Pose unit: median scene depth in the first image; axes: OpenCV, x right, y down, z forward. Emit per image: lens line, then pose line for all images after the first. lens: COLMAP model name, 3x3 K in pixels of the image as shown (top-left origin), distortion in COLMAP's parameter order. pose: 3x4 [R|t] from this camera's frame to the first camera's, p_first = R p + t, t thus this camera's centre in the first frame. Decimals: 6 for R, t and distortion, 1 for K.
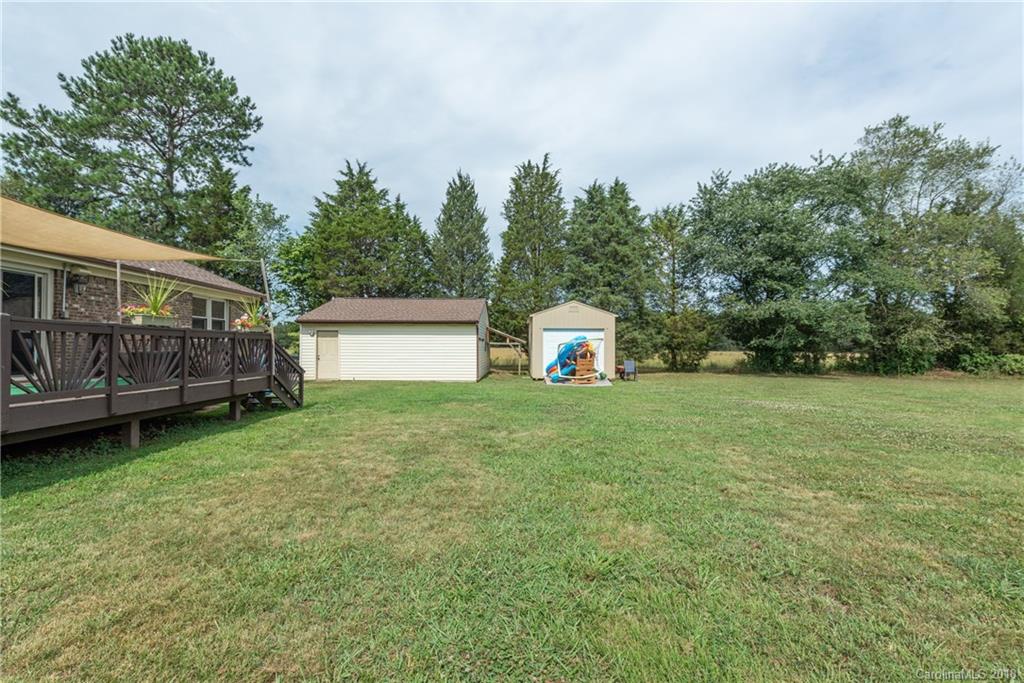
lens RADIAL K [[445.7, 0, 510.1], [0, 445.7, 343.0], [0, 0, 1]] dist [0.006712, -0.002387]
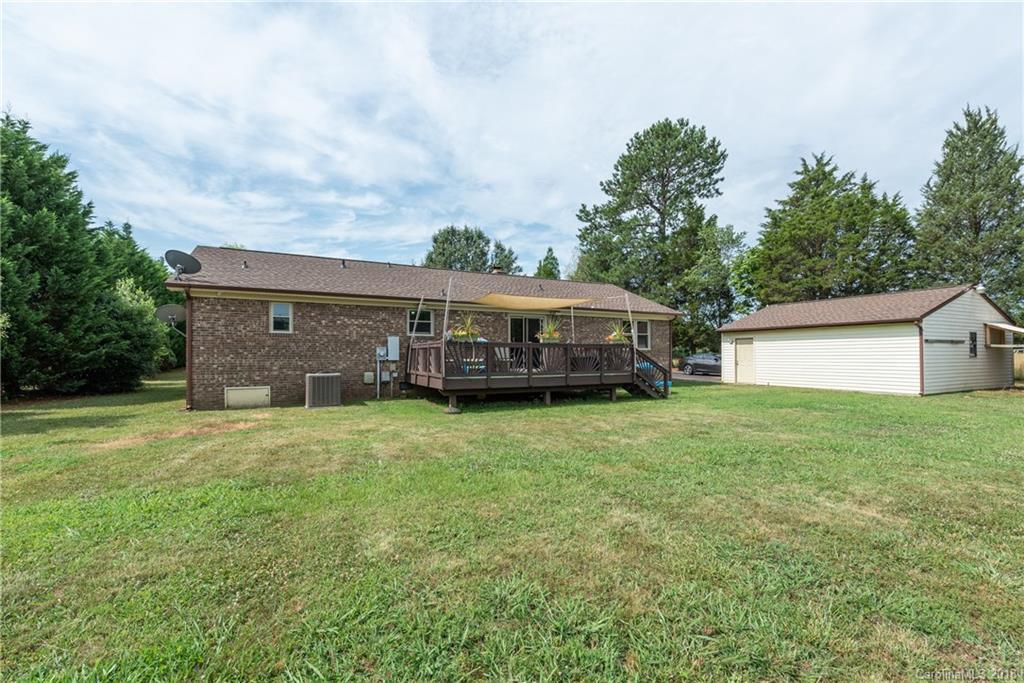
lens RADIAL K [[445.7, 0, 501.1], [0, 445.7, 357.6], [0, 0, 1]] dist [0.006712, -0.002387]
pose [[0.425393, 0.000253, -0.905009, 0.231676], [0.014923, 0.999862, 0.007295, 0.001964], [0.904886, -0.016609, 0.425330, 0.001266]]
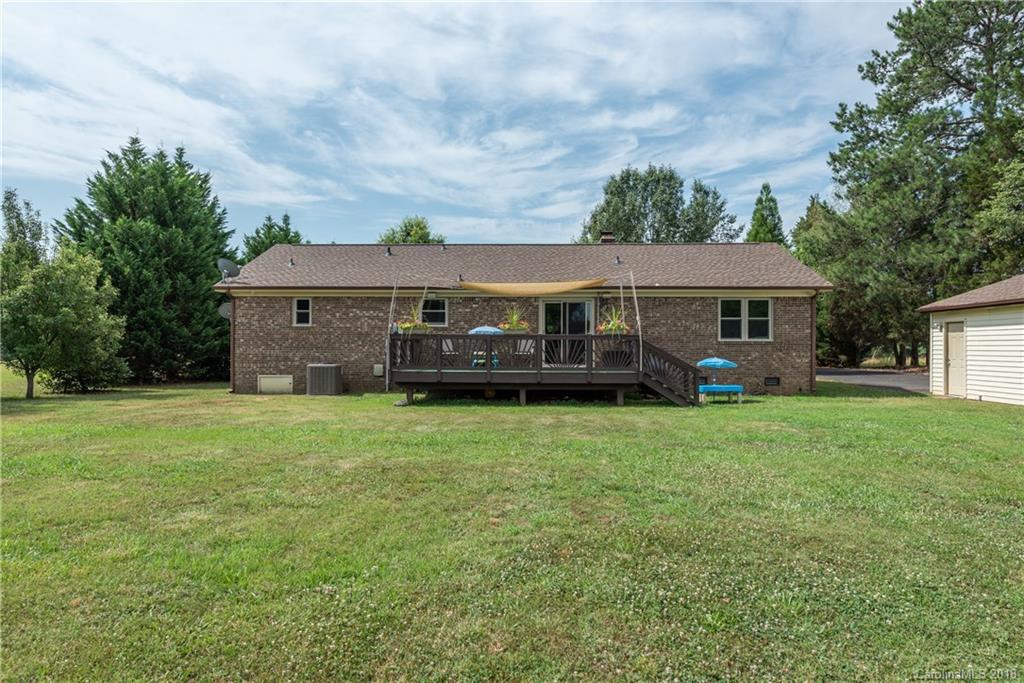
lens RADIAL K [[697.9, 0, 510.5], [0, 697.9, 343.1], [0, 0, 1]] dist [0.033865, -0.002873]
pose [[-0.093990, -0.009134, -0.995531, 0.498276], [0.009901, 0.999900, -0.010109, 0.005948], [0.995524, -0.010806, -0.093890, 0.330387]]
